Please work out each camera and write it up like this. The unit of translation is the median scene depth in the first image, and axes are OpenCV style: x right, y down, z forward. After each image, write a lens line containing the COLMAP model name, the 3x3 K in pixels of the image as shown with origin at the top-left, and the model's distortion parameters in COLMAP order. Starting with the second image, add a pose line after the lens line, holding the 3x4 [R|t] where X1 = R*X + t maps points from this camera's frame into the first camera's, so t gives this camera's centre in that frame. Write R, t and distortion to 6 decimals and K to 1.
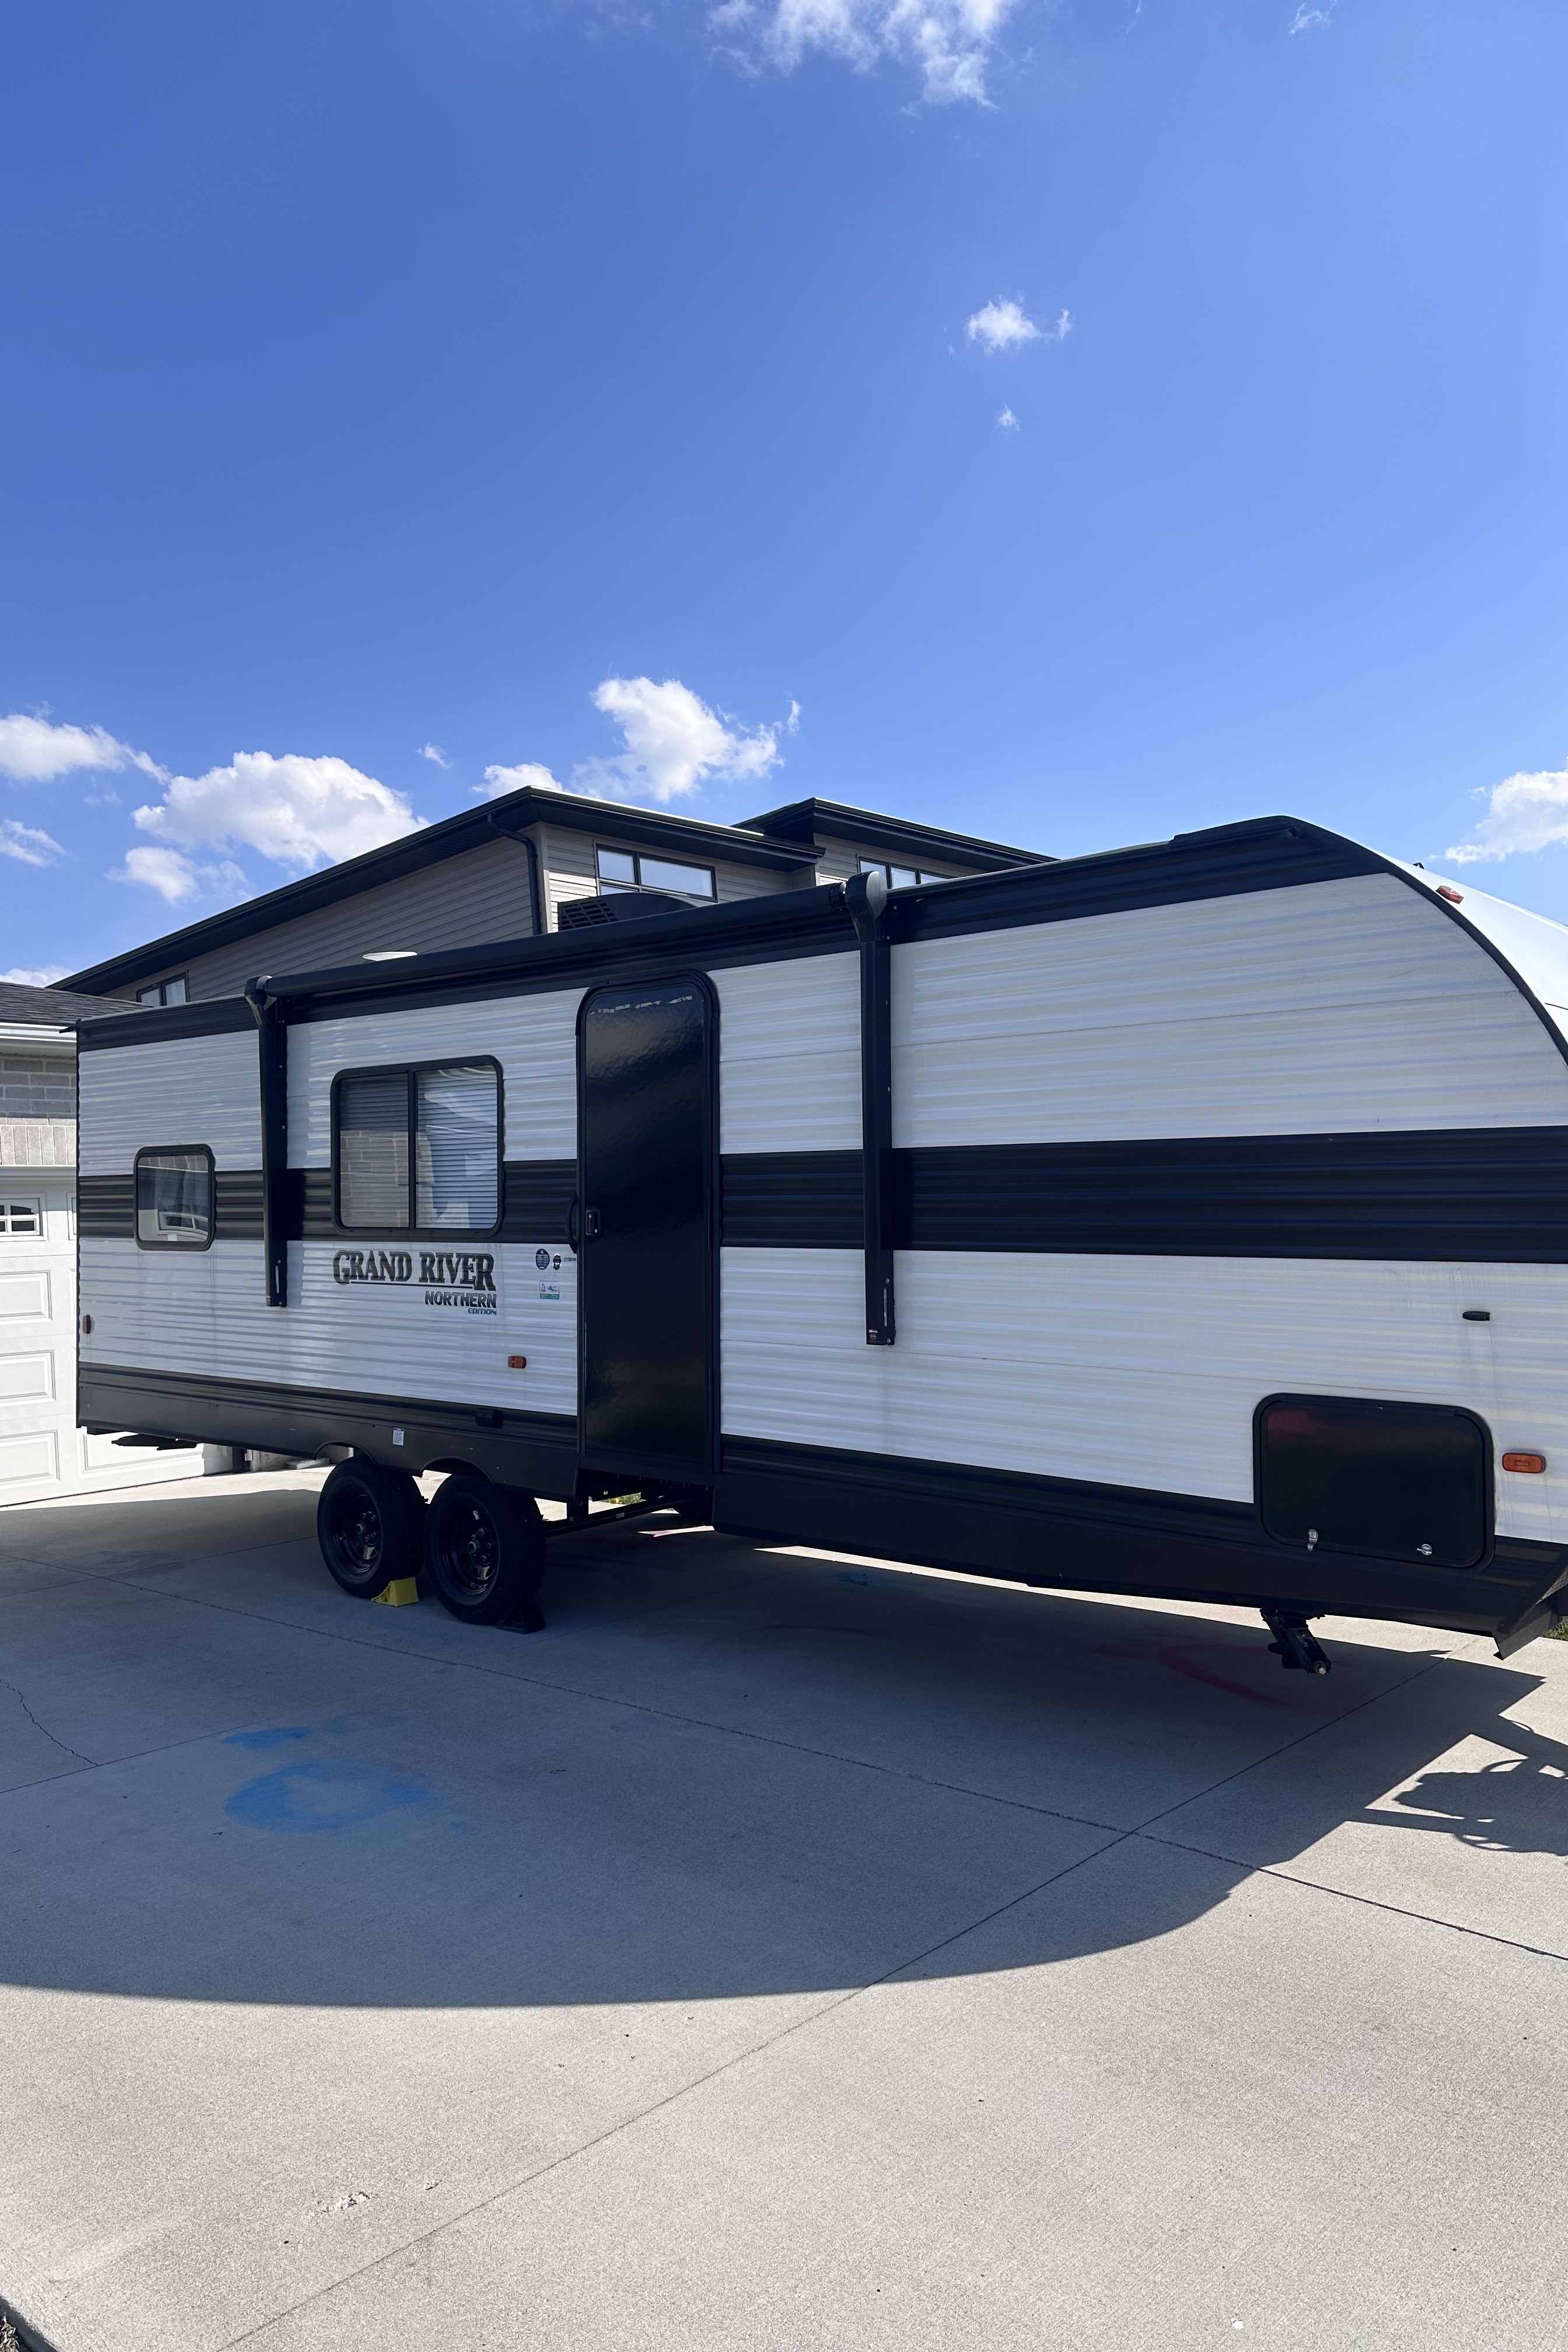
lens RADIAL K [[1694.4, 0, 784.0], [0, 1694.4, 1176.0], [0, 0, 1]] dist [0.064757, 0.000018]
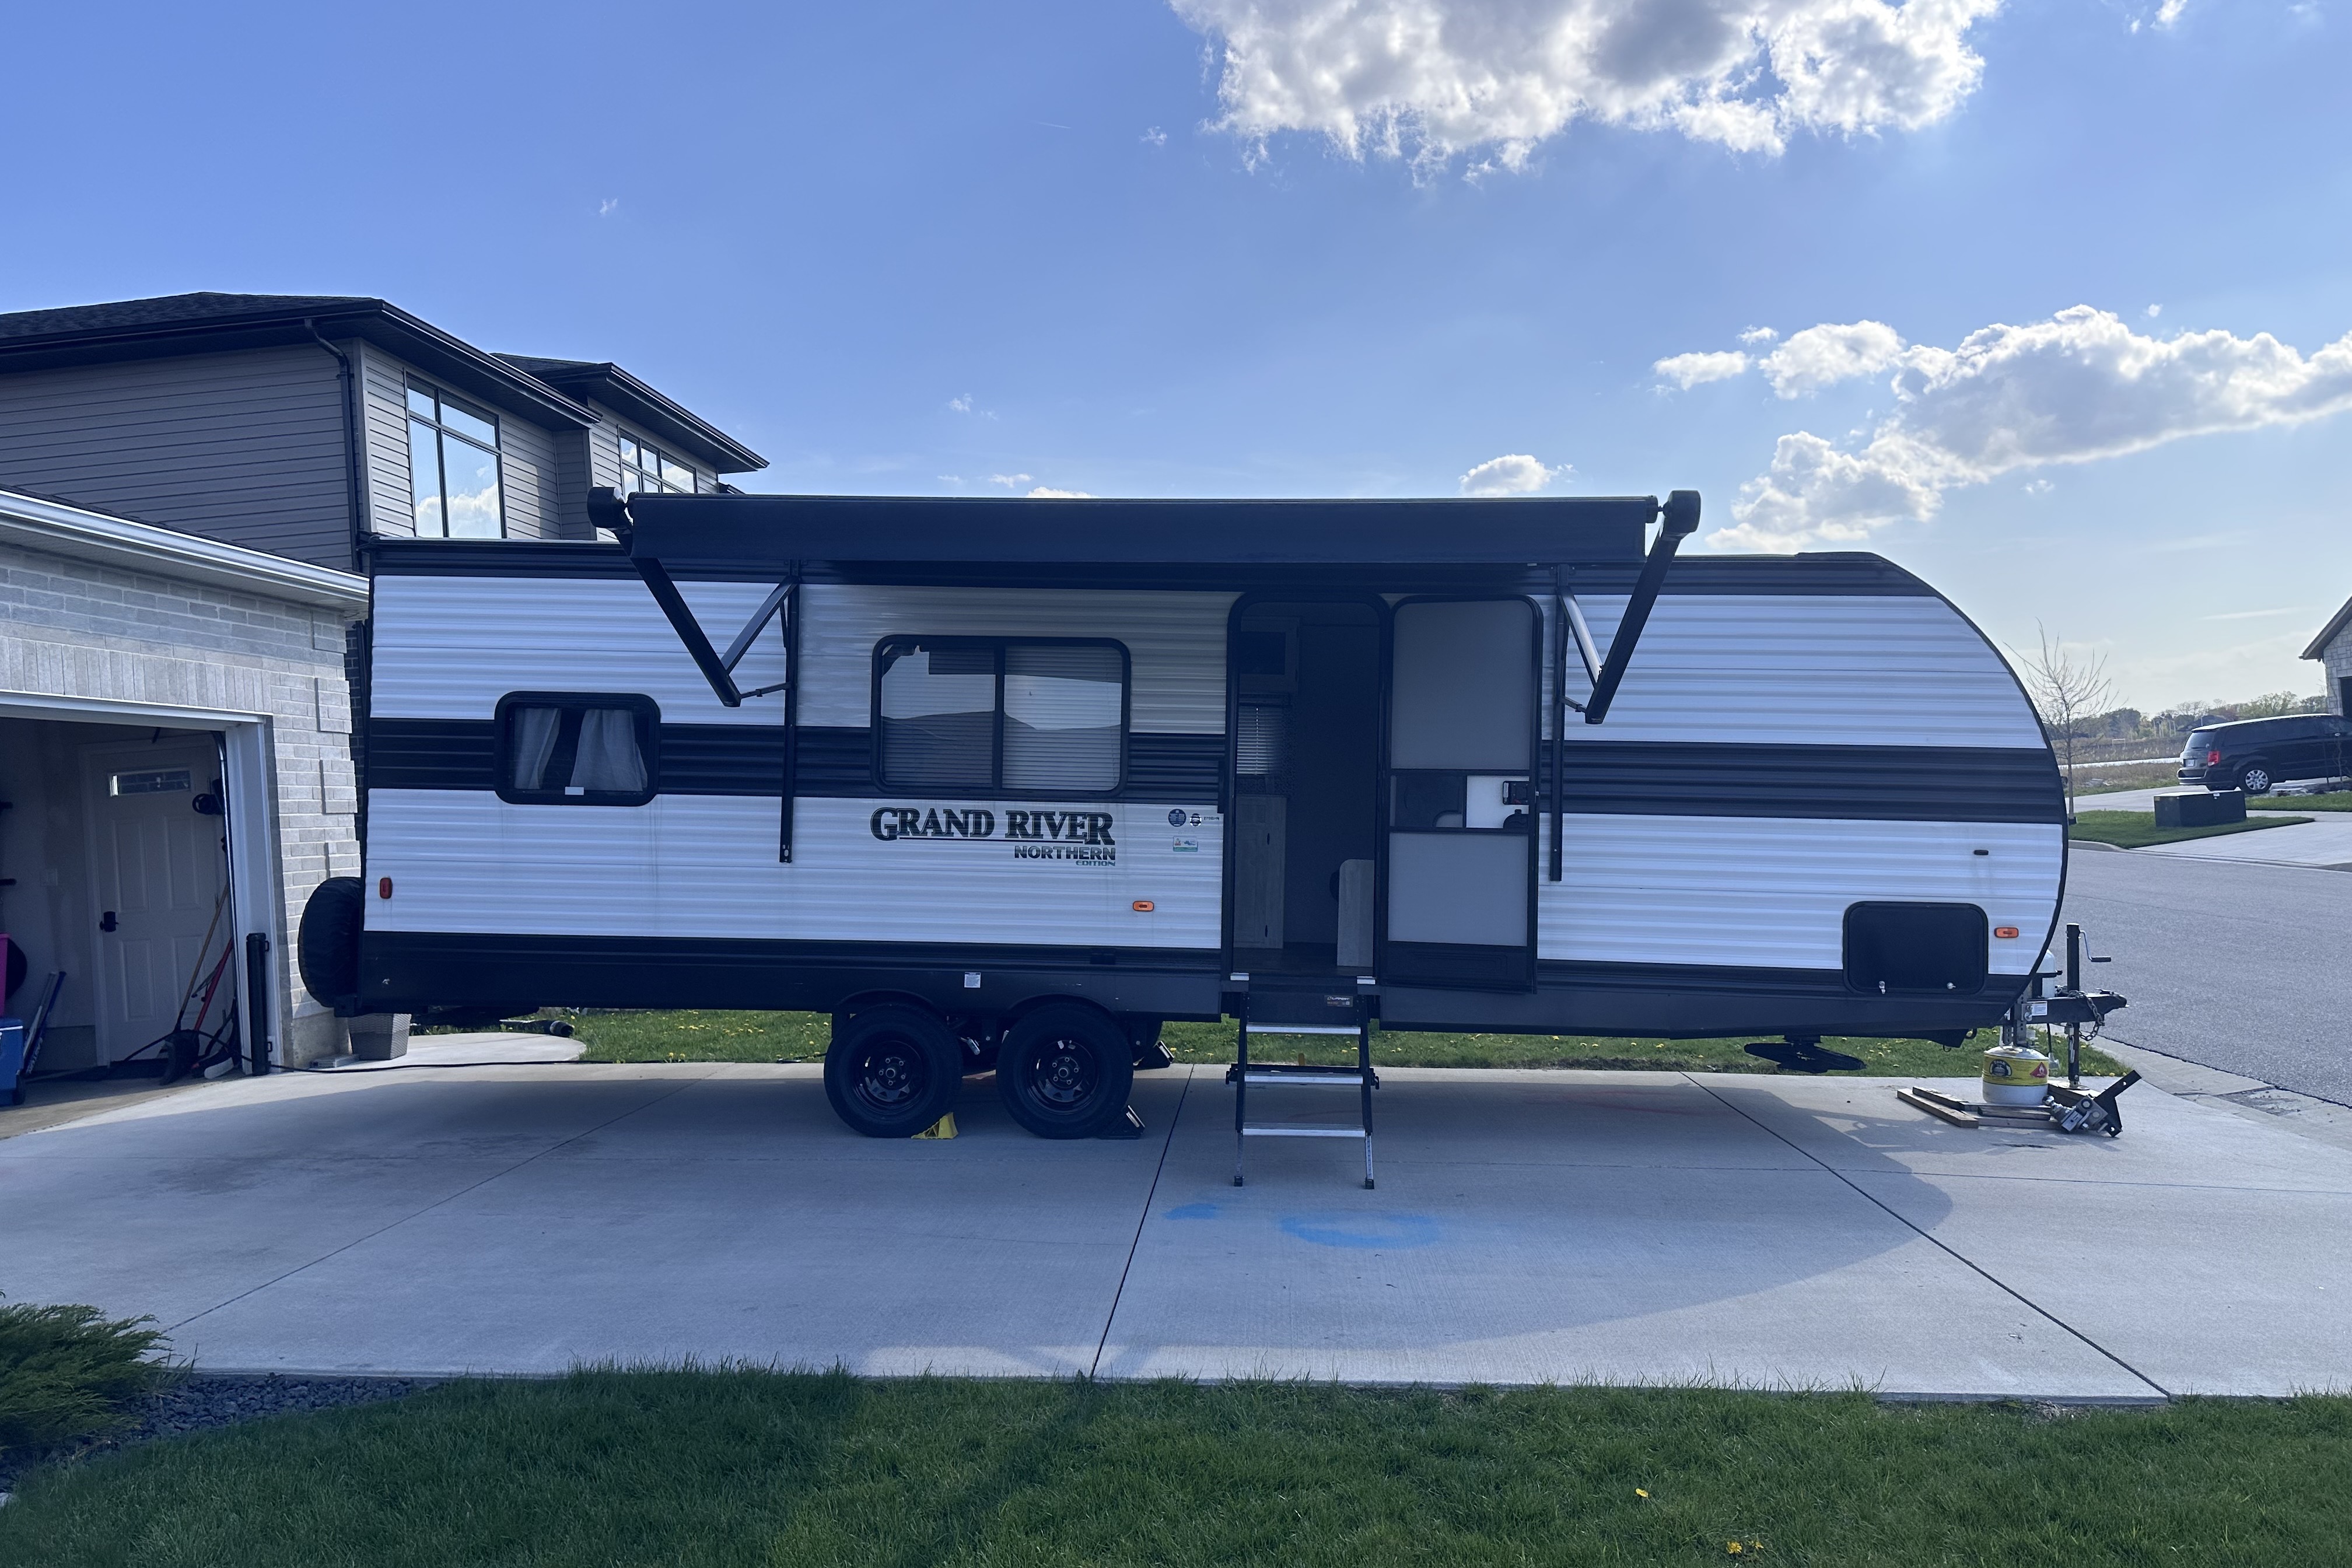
lens RADIAL K [[1643.7, 0, 1176.0], [0, 1643.7, 784.0], [0, 0, 1]] dist [0.010171, 0.004021]
pose [[0.782472, 0.030806, 0.621923, -0.801607], [-0.037490, 0.999294, -0.002330, 0.026854], [-0.621556, -0.021493, 0.783075, 0.107100]]
